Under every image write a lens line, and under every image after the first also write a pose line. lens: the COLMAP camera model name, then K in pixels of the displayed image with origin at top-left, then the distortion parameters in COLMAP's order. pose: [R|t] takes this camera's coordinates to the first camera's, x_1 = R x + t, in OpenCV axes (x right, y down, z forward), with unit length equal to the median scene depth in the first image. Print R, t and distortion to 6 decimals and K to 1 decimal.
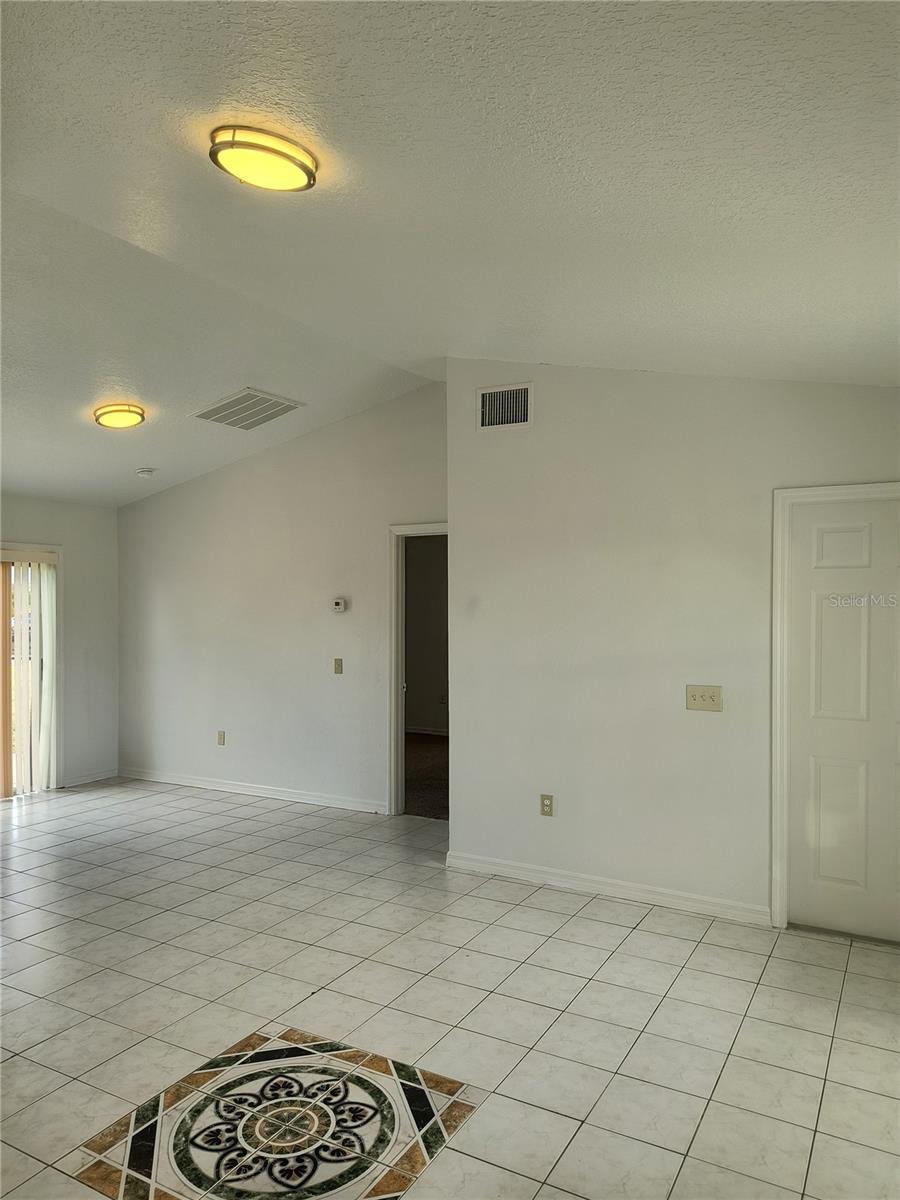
lens RADIAL K [[839.4, 0, 455.1], [0, 839.4, 602.0], [0, 0, 1]] dist [0.048126, -0.051263]
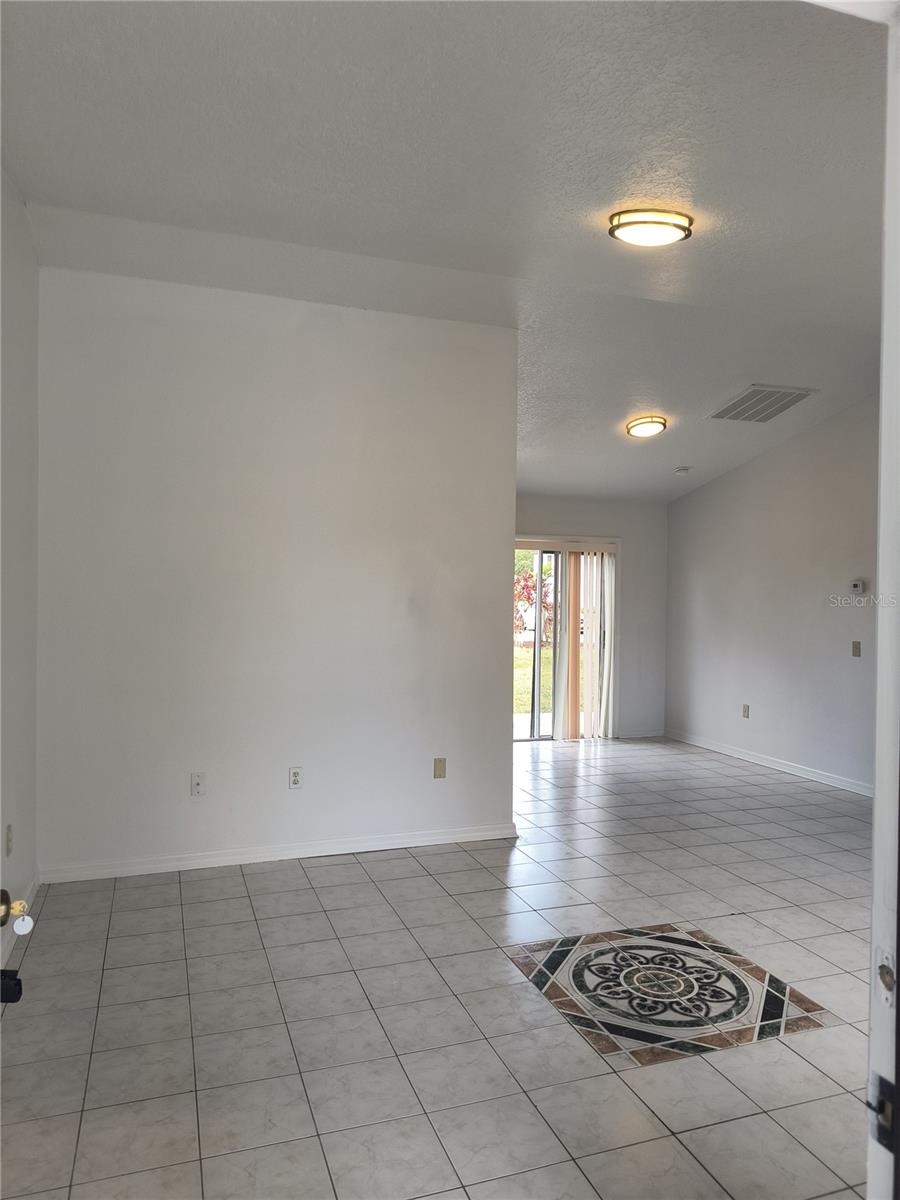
lens RADIAL K [[839.4, 0, 448.5], [0, 839.4, 600.1], [0, 0, 1]] dist [0.048126, -0.051263]
pose [[0.749167, 0.013561, -0.662242, 0.326570], [-0.009383, 0.999907, 0.009862, 0.027505], [0.662314, -0.001175, 0.749225, -0.131854]]
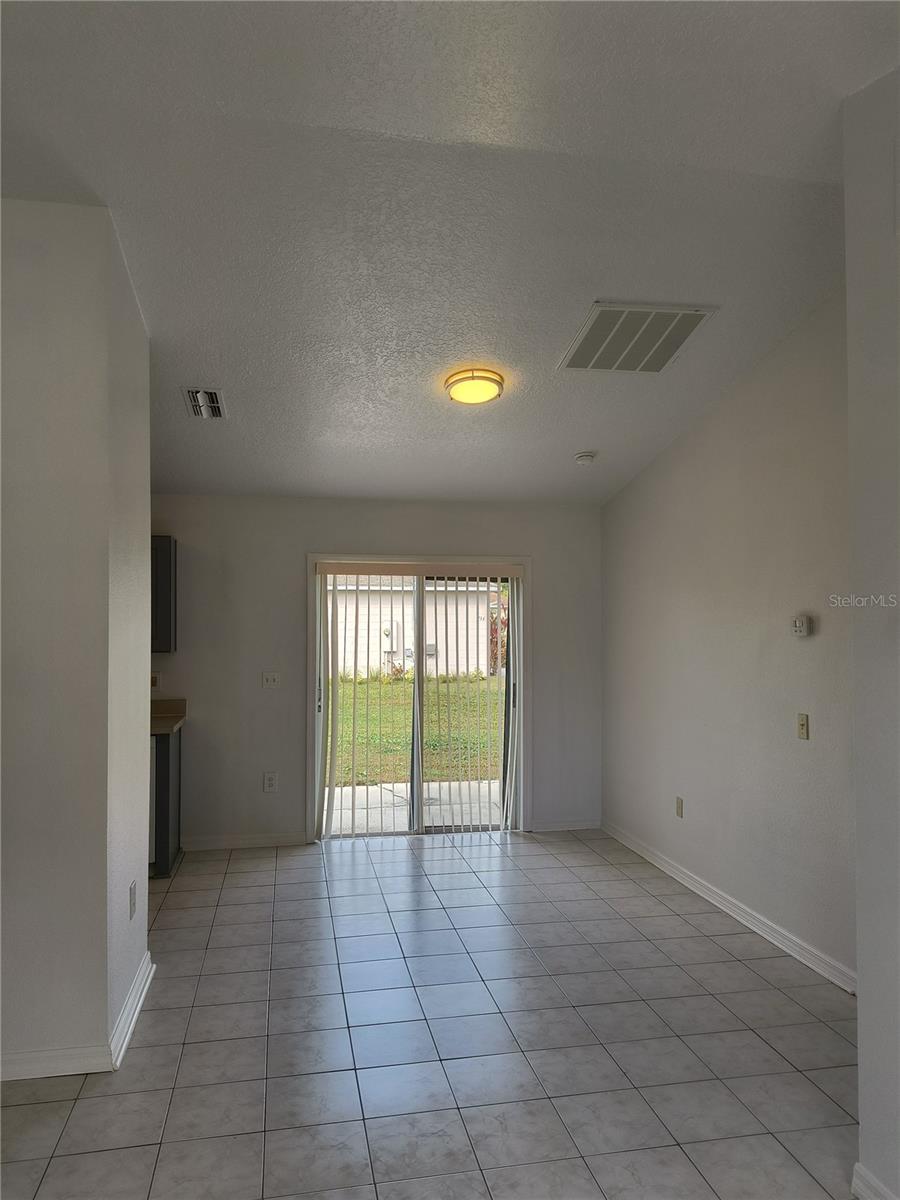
lens RADIAL K [[839.4, 0, 445.5], [0, 839.4, 597.5], [0, 0, 1]] dist [0.048126, -0.051263]
pose [[0.626085, -0.025442, -0.779340, 0.353378], [0.003594, 0.999551, -0.029744, 0.002641], [0.779747, 0.015821, 0.625895, 0.859686]]
